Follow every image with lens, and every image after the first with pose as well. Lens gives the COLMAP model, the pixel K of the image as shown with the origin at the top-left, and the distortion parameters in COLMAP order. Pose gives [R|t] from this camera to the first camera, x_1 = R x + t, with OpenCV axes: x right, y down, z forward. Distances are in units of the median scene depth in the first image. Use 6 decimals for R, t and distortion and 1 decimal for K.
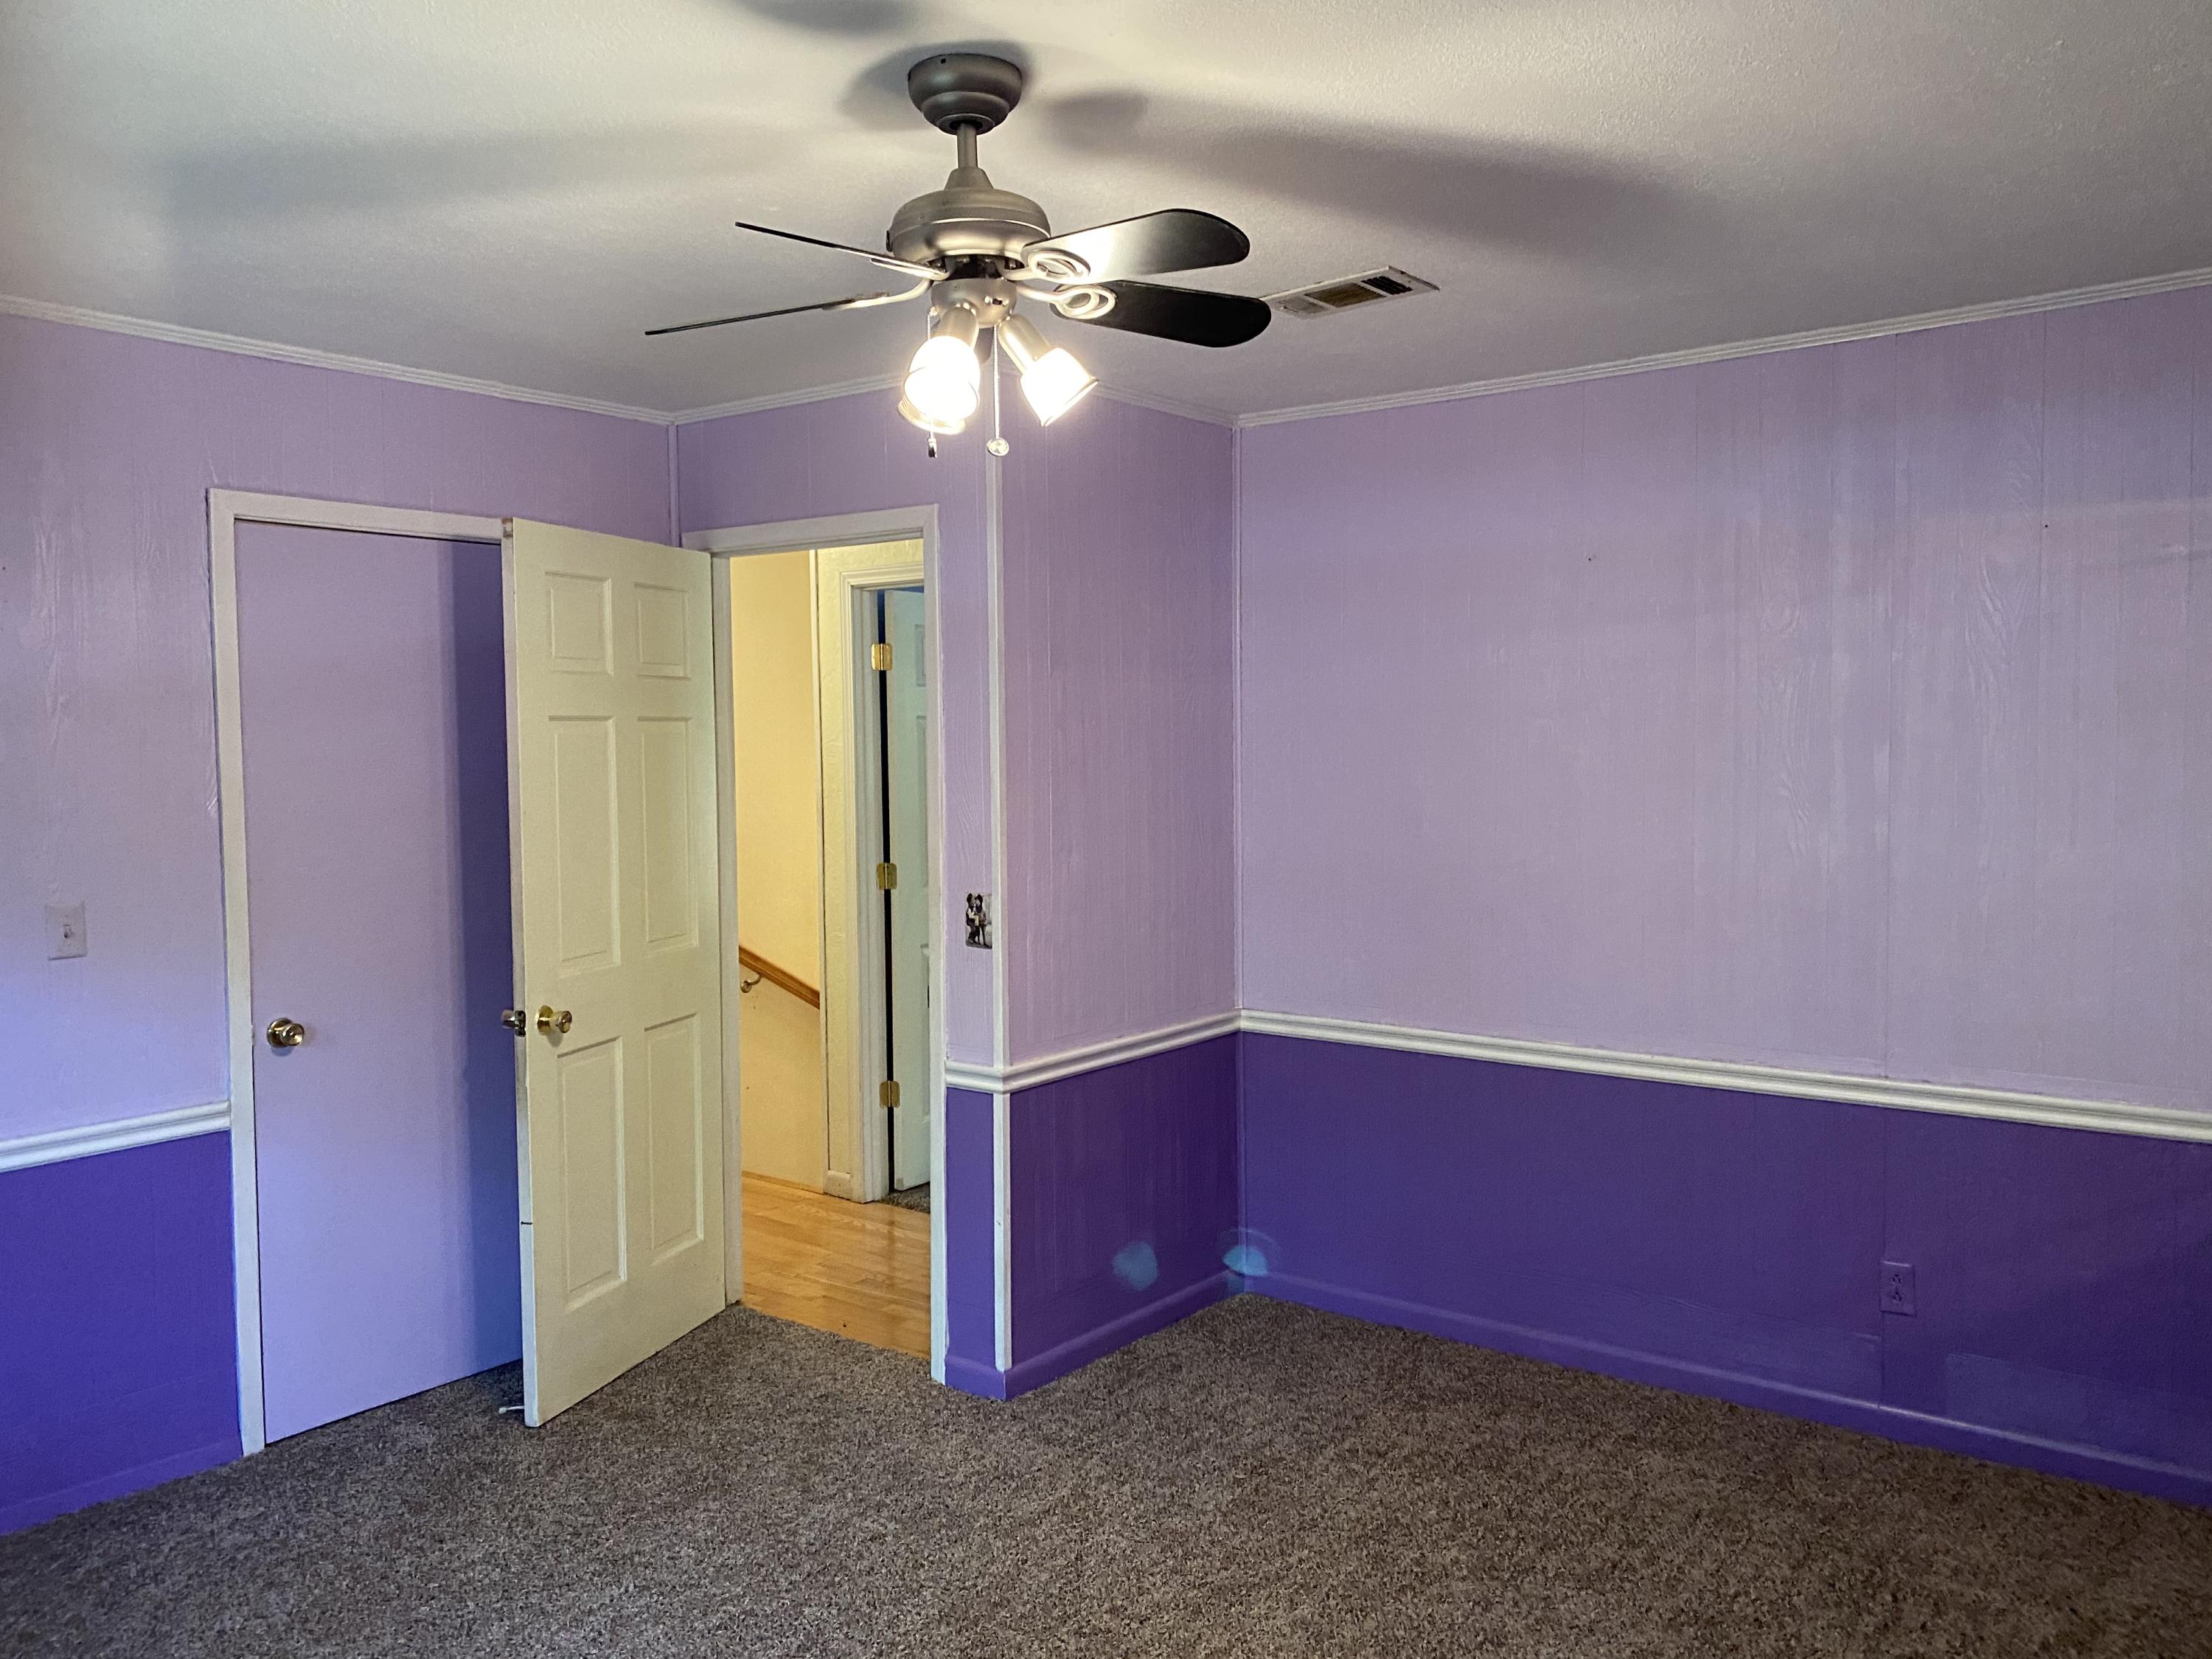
lens RADIAL K [[1726.2, 0, 1095.3], [0, 1726.2, 814.8], [0, 0, 1]] dist [0.085023, -0.101095]
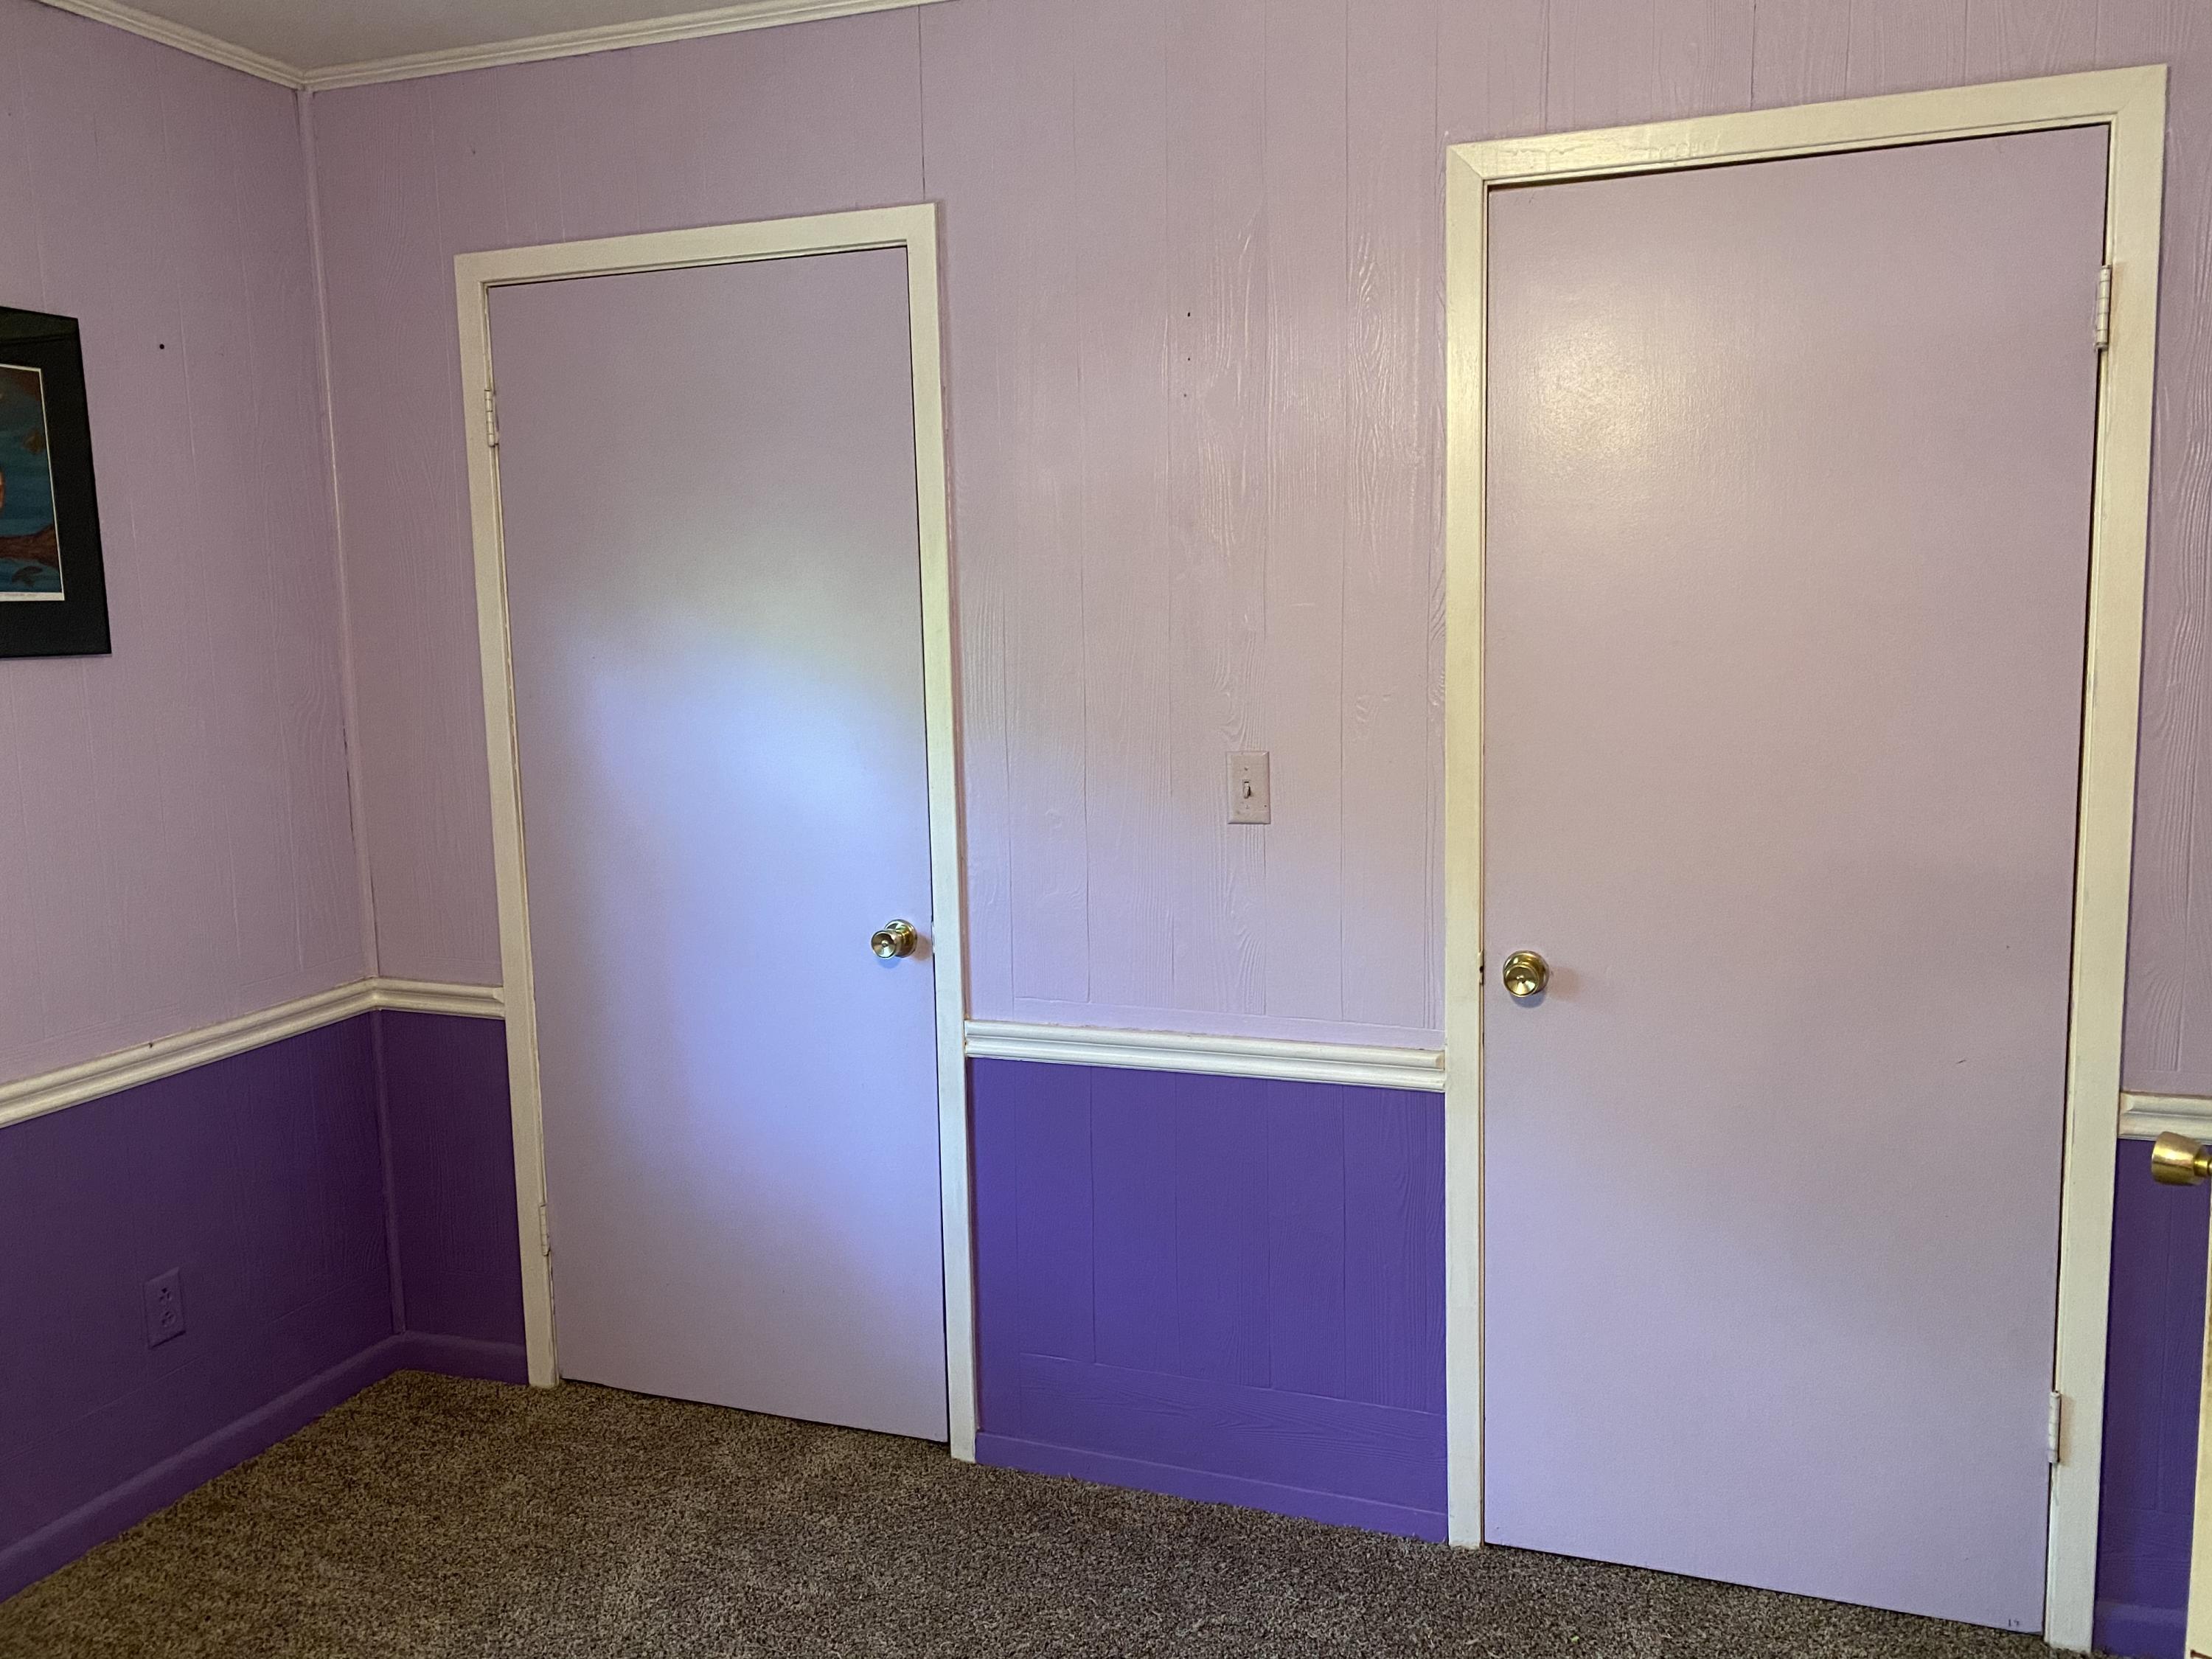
lens RADIAL K [[1742.4, 0, 1135.0], [0, 1742.4, 825.9], [0, 0, 1]] dist [0.047626, -0.047409]
pose [[0.312023, 0.128782, -0.941306, 0.111338], [-0.017176, 0.991373, 0.129938, -0.014646], [0.949919, -0.024375, 0.311544, 0.671070]]
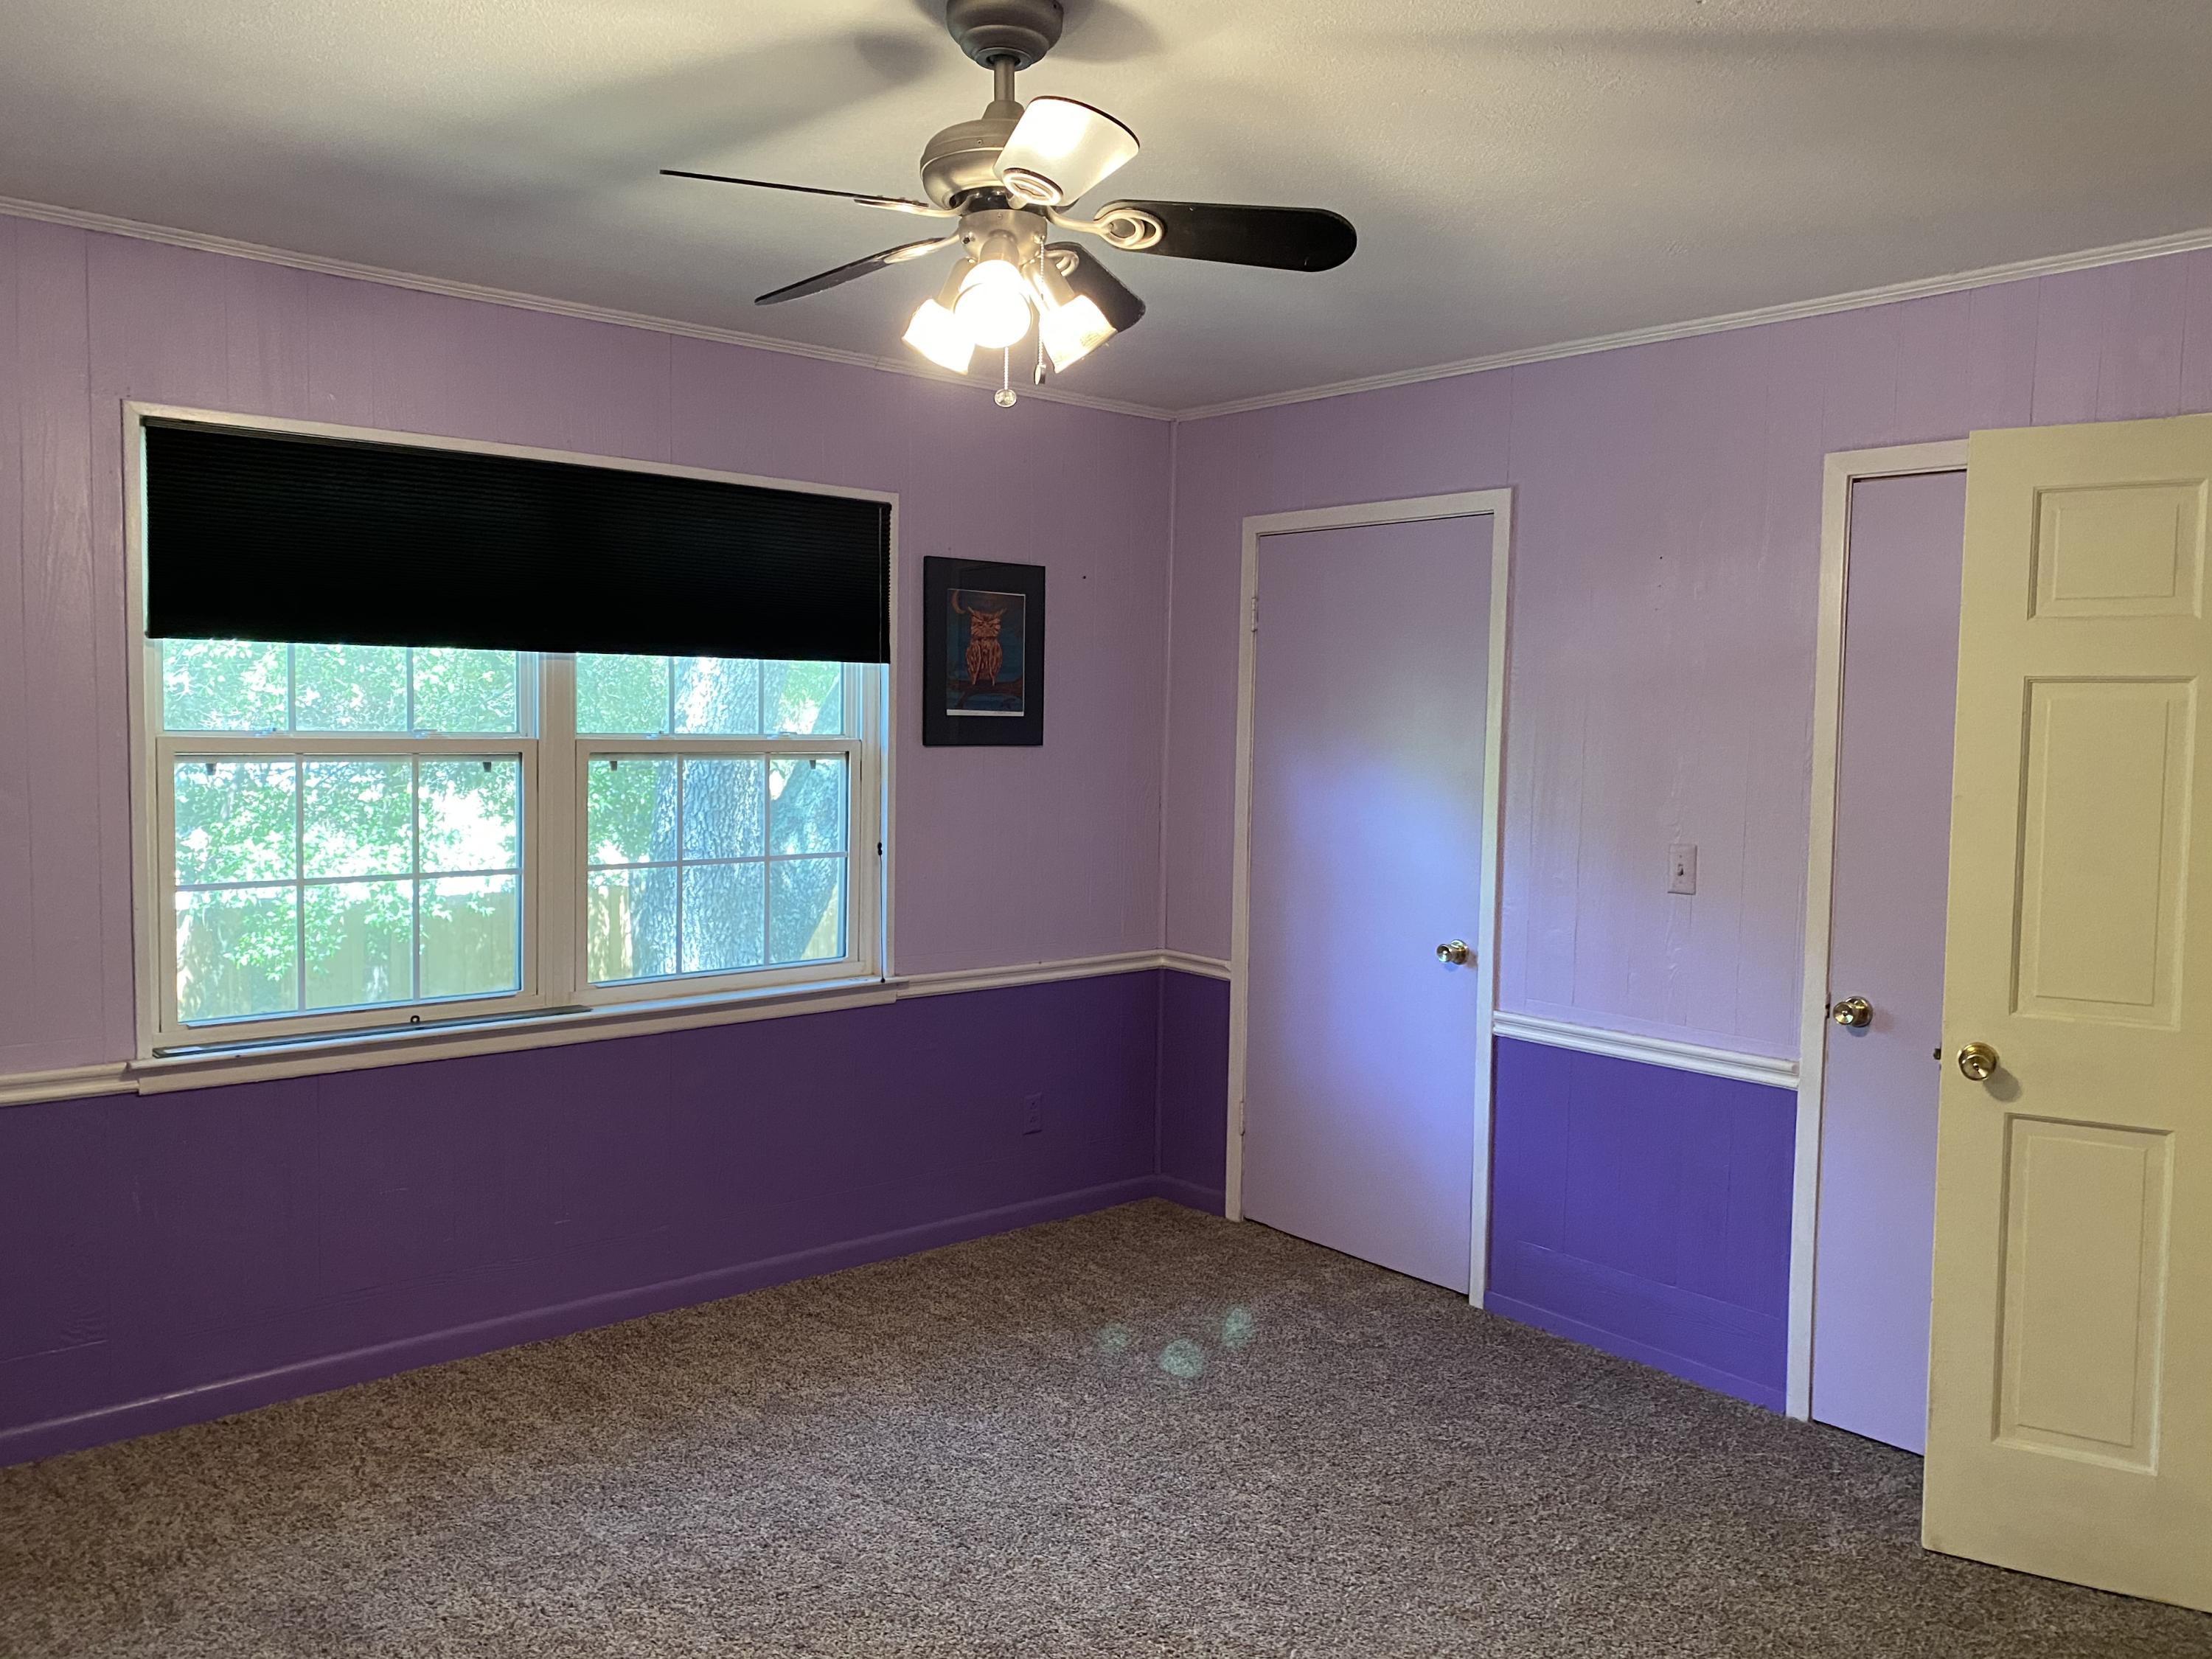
lens RADIAL K [[1726.2, 0, 1095.3], [0, 1726.2, 814.8], [0, 0, 1]] dist [0.085023, -0.101095]
pose [[-0.193981, 0.071947, -0.978363, 0.559423], [-0.049588, 0.995313, 0.083026, -0.042360], [0.979751, 0.064620, -0.189504, 0.788162]]
